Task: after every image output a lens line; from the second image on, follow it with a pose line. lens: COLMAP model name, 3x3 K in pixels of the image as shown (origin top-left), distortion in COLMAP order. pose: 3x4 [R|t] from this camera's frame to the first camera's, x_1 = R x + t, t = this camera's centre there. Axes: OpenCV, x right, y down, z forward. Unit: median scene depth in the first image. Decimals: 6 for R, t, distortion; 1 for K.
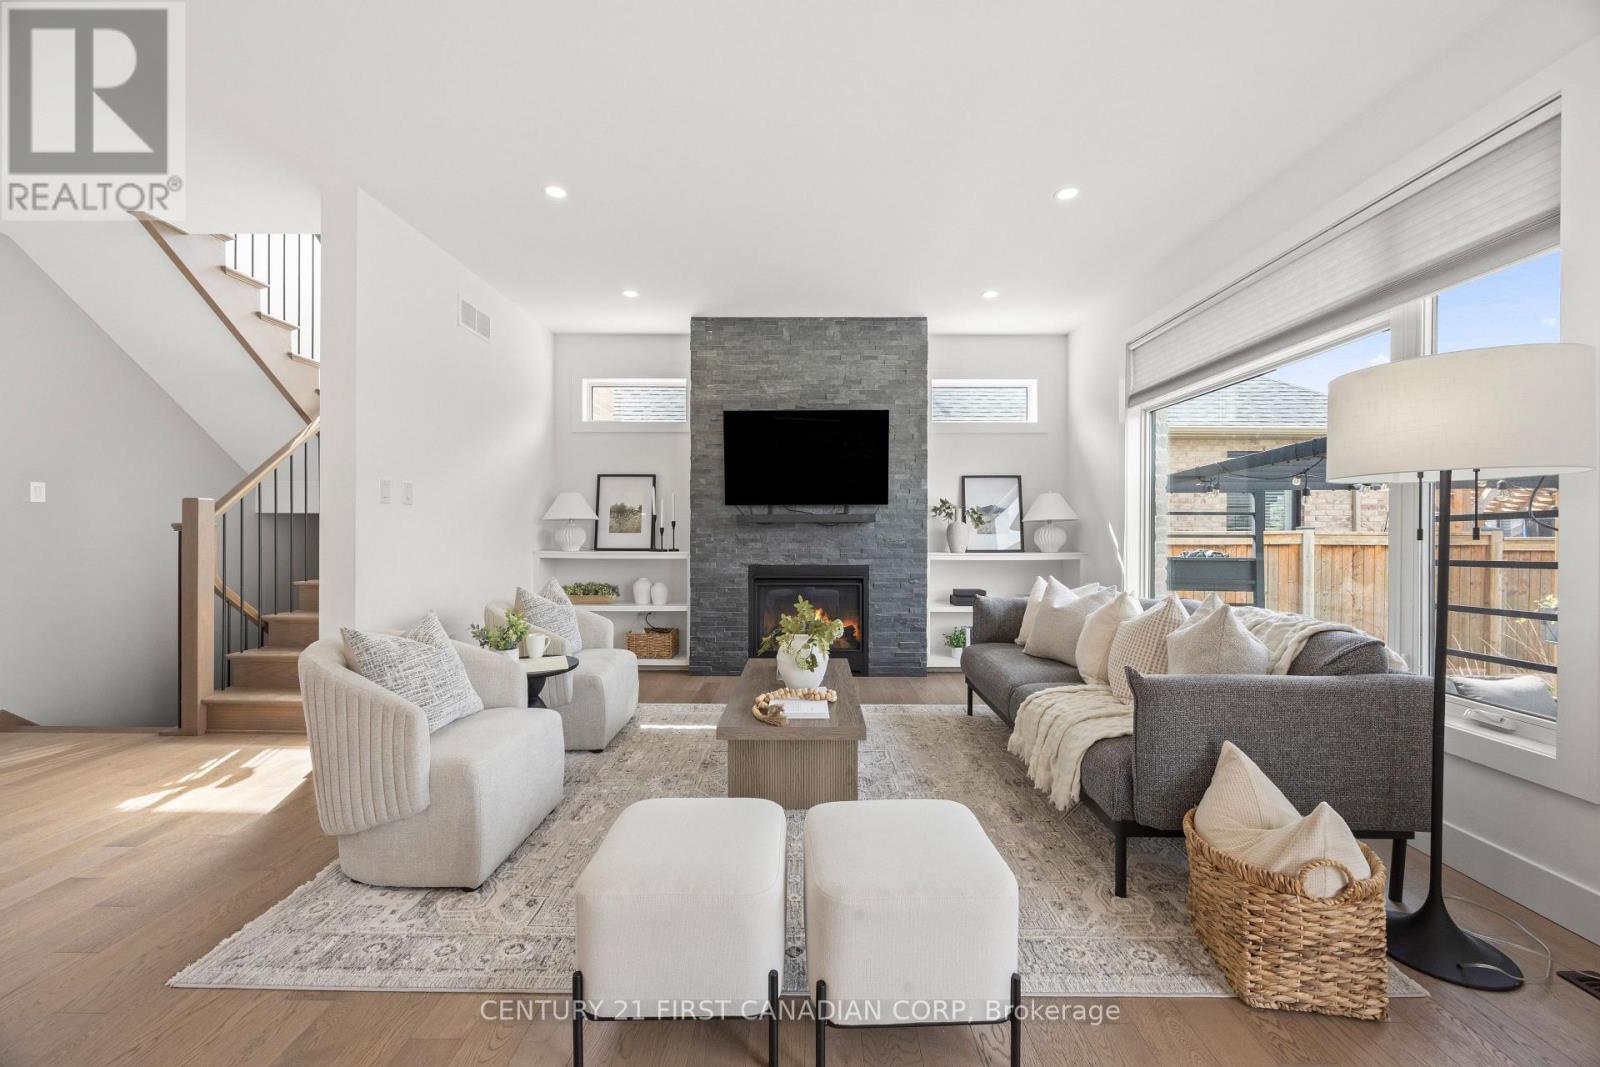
lens RADIAL K [[636.2, 0, 800.0], [0, 636.2, 533.5], [0, 0, 1]] dist [-0.001216, 0.000015]
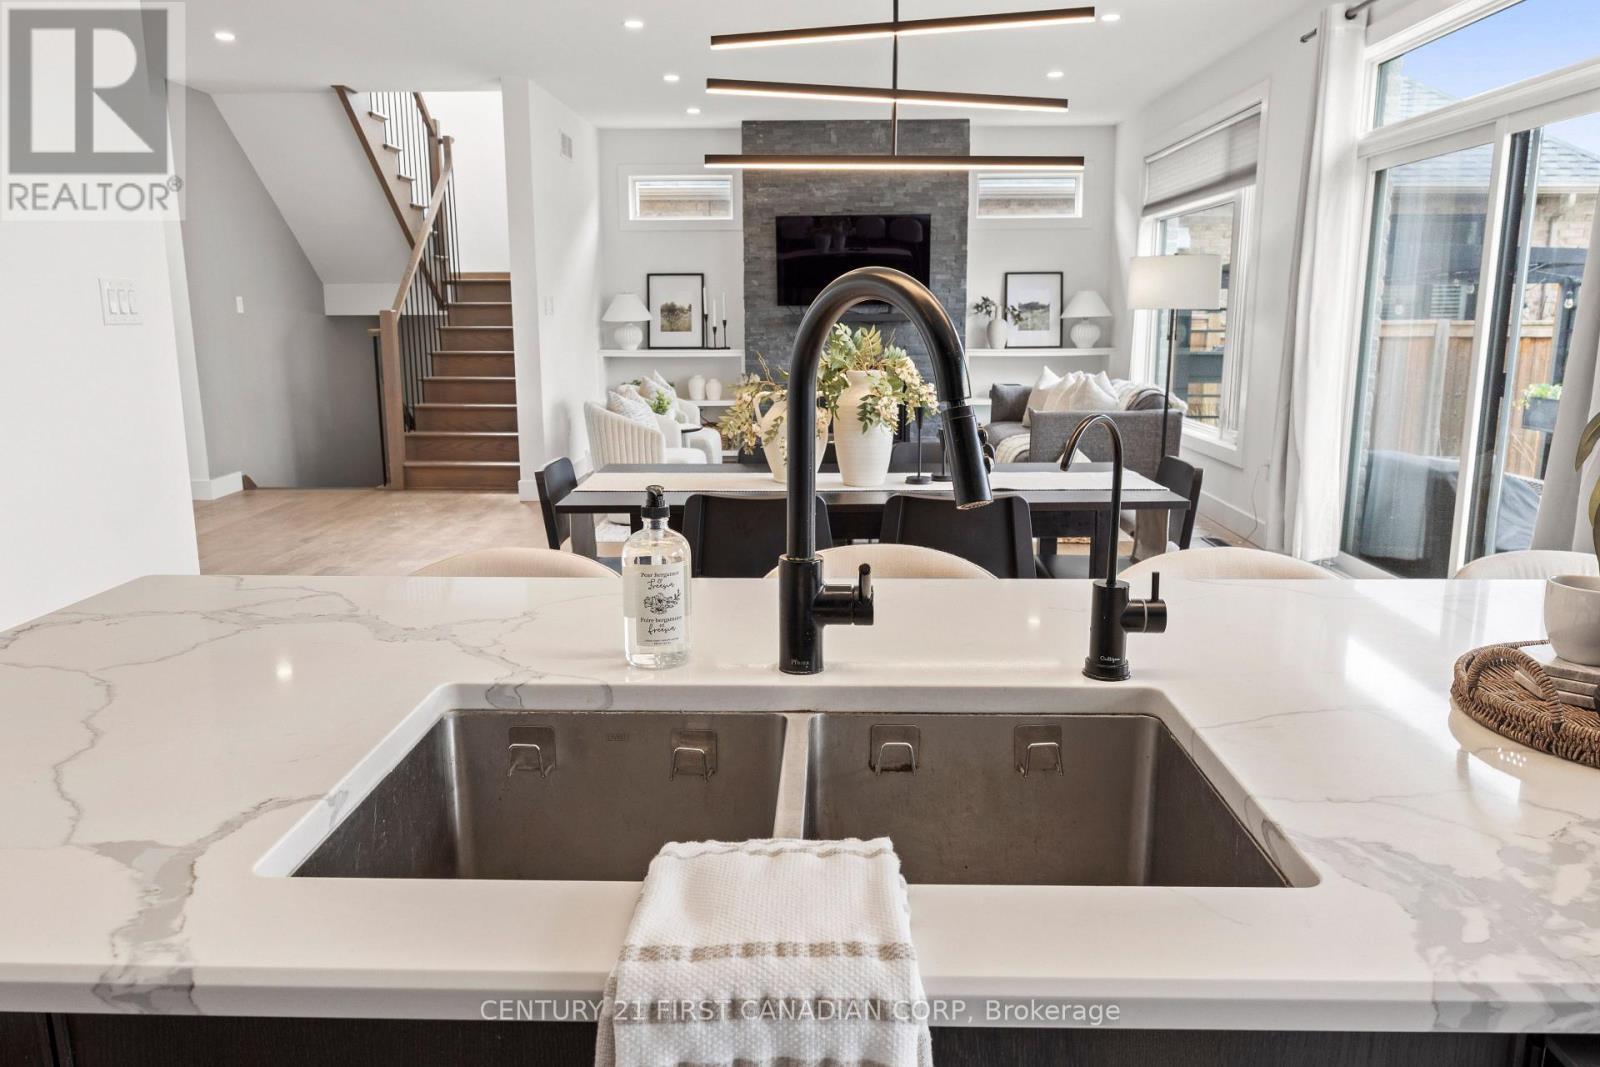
lens RADIAL K [[1154.6, 0, 800.0], [0, 1154.6, 533.5], [0, 0, 1]] dist [-0.000097, -0.000685]
pose [[0.999813, -0.003164, -0.019082, -0.042755], [0.006626, 0.982865, 0.184206, -0.024778], [0.018172, -0.184298, 0.982702, -0.973707]]
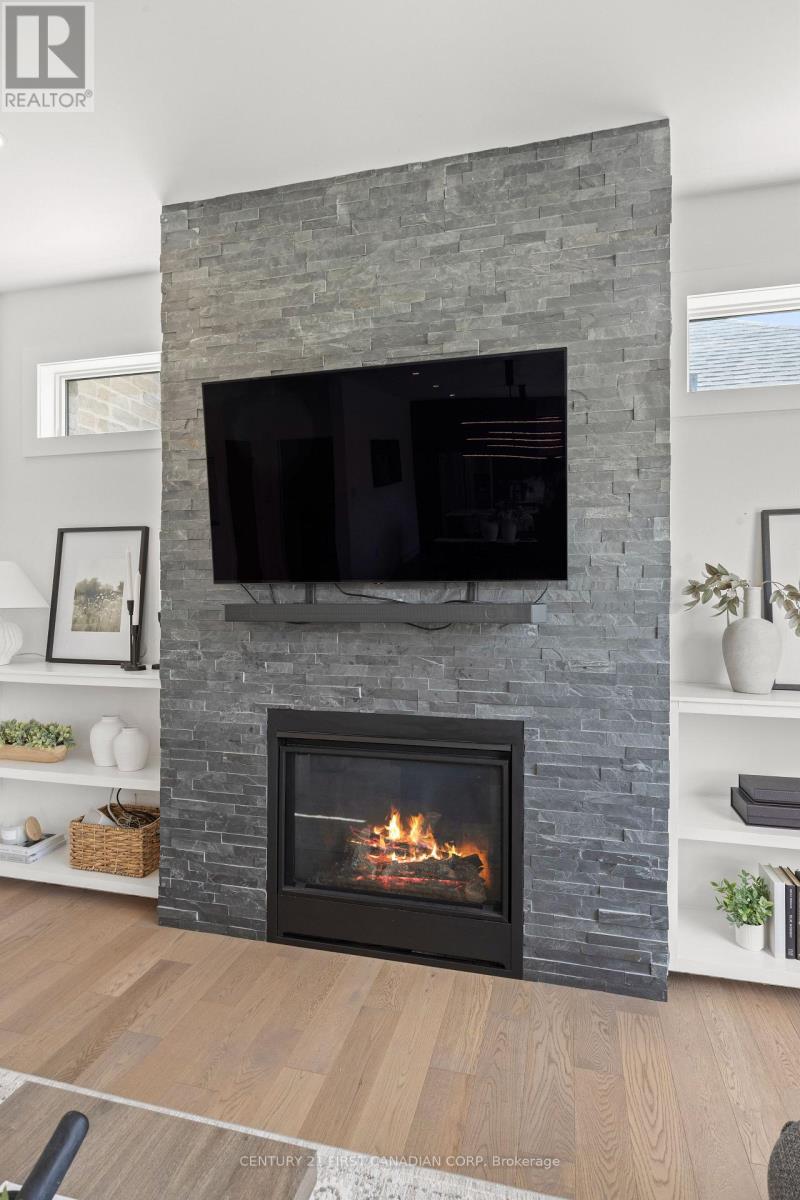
lens RADIAL K [[630.2, 0, 400.0], [0, 630.2, 600.0], [0, 0, 1]] dist [-0.001861, 0.000010]
pose [[0.971545, 0.001397, -0.236853, 0.127343], [-0.001994, 0.999995, -0.002281, -0.030684], [0.236849, 0.002688, 0.971543, 0.566288]]
